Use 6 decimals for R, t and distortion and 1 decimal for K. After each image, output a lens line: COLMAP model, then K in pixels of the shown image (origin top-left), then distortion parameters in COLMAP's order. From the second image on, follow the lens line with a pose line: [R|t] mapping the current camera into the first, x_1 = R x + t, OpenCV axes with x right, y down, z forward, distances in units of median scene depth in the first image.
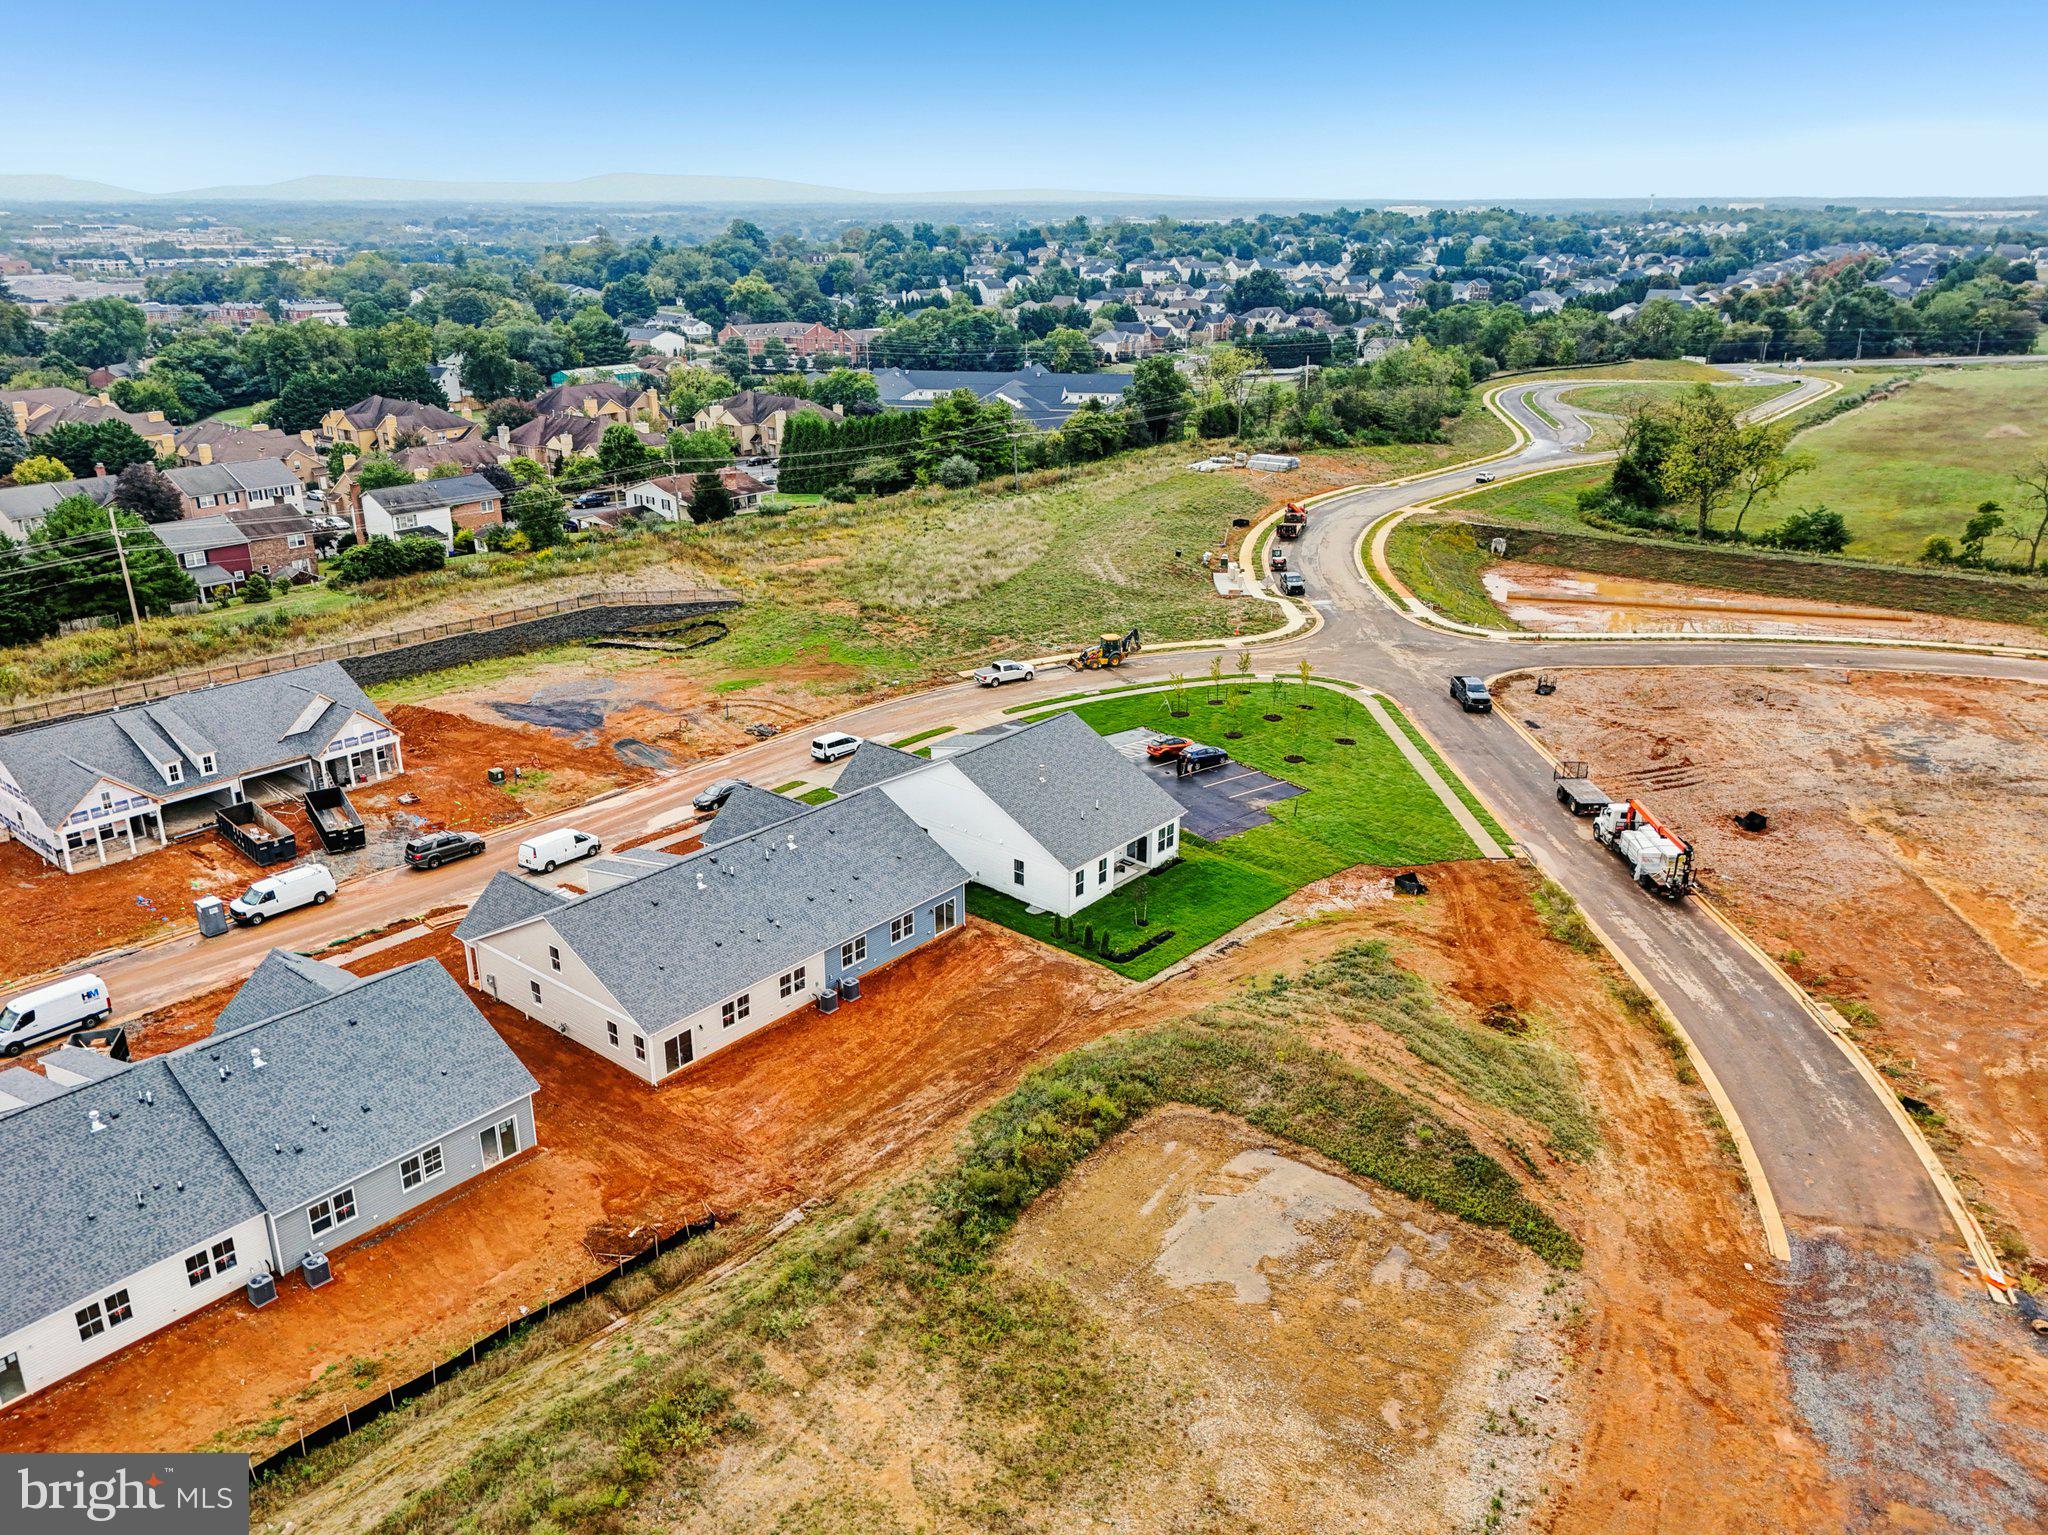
lens RADIAL K [[1529.8, 0, 1024.0], [0, 1529.8, 767.5], [0, 0, 1]] dist [0.116435, -0.145747]
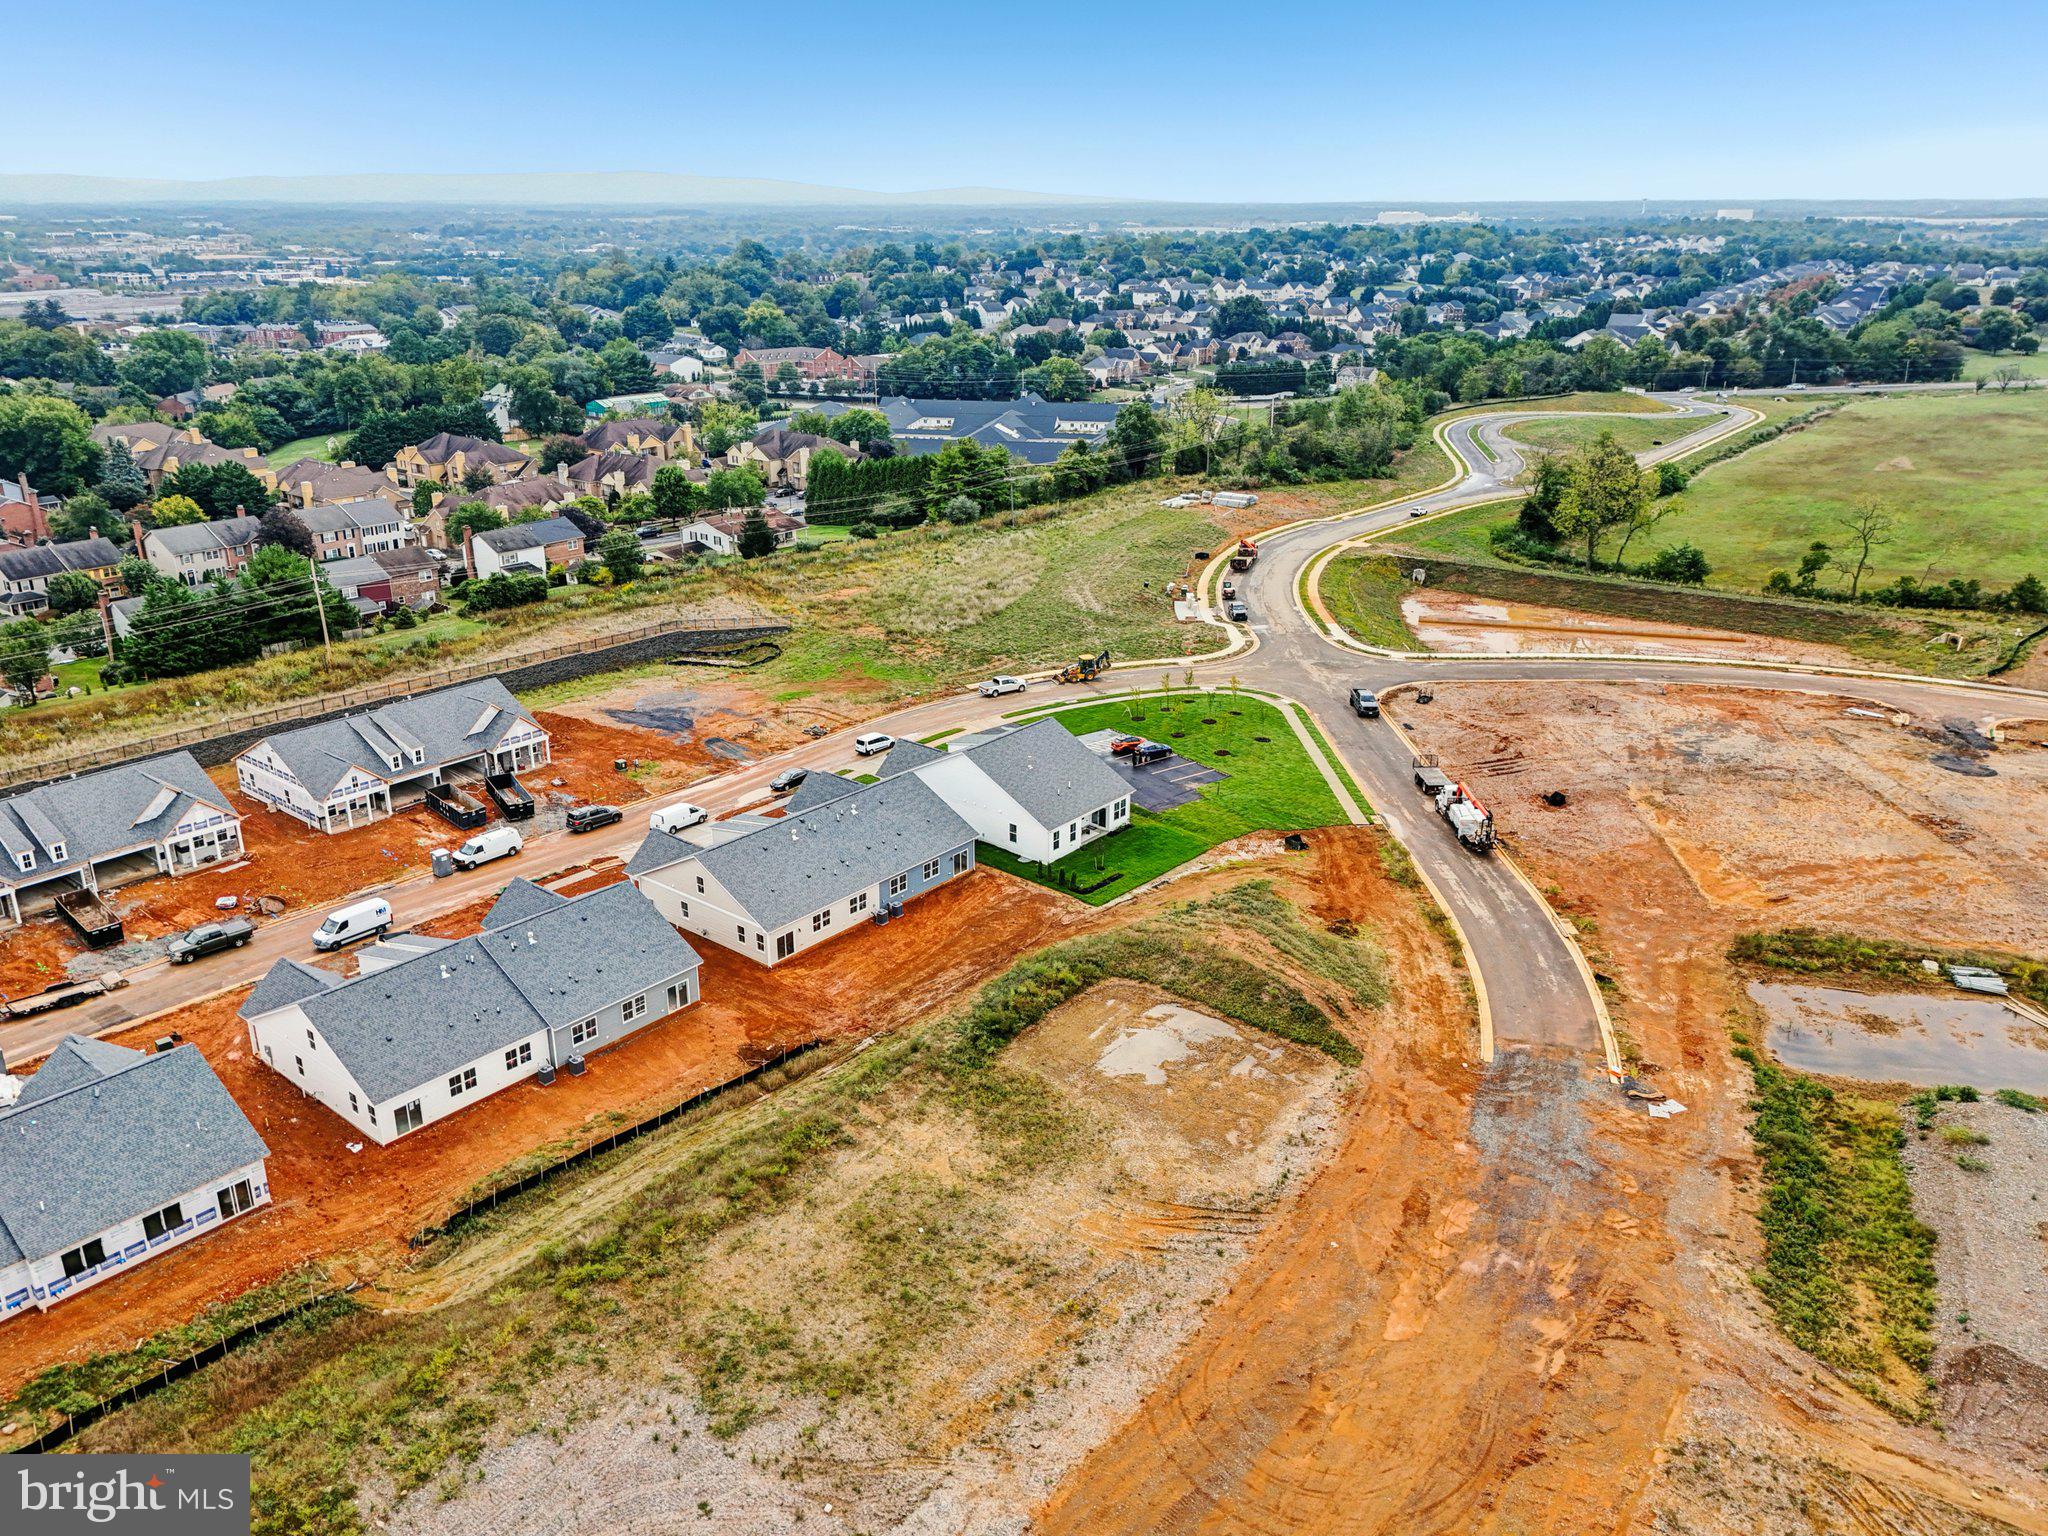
lens RADIAL K [[1529.8, 0, 1024.0], [0, 1529.8, 768.0], [0, 0, 1]] dist [0.116435, -0.145747]
pose [[0.999999, 0.000212, 0.001396, 0.003886], [-0.000213, 1.000000, 0.000379, 0.007060], [-0.001396, -0.000380, 0.999999, -0.323376]]
